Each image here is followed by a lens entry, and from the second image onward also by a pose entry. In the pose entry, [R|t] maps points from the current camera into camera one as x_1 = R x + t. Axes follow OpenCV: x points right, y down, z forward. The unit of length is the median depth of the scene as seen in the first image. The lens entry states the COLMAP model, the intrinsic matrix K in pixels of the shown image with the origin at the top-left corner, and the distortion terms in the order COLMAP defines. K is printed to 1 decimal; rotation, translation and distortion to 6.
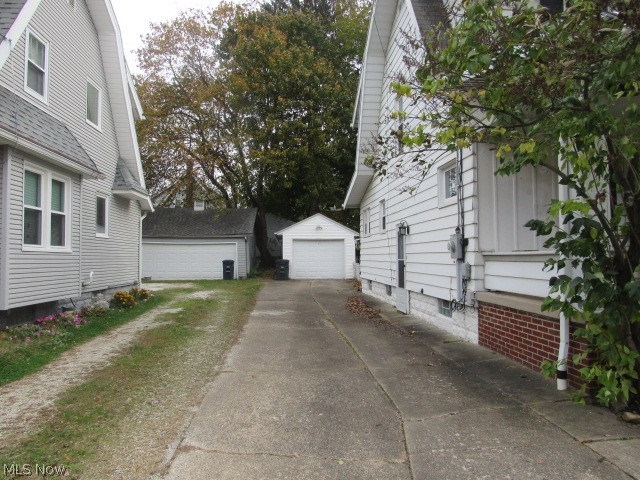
lens RADIAL K [[461.0, 0, 317.9], [0, 461.0, 238.6], [0, 0, 1]] dist [-0.022537, 0.013172]
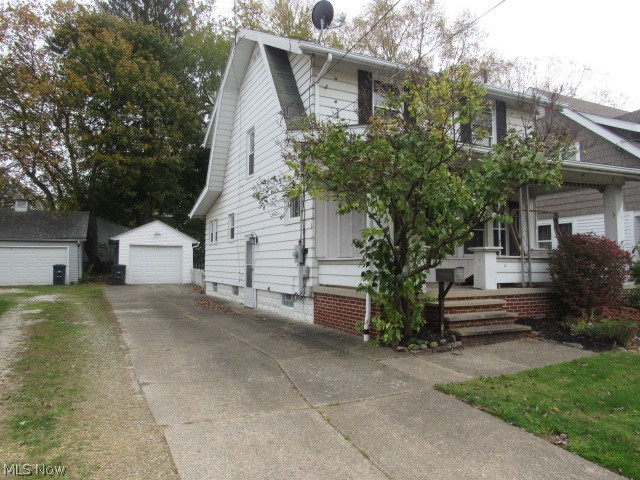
lens RADIAL K [[461.0, 0, 320.5], [0, 461.0, 240.2], [0, 0, 1]] dist [-0.022537, 0.013172]
pose [[0.925000, 0.029029, 0.378858, -0.150537], [-0.023957, 0.999549, -0.018097, -0.000513], [-0.379212, 0.007663, 0.925278, -0.277089]]
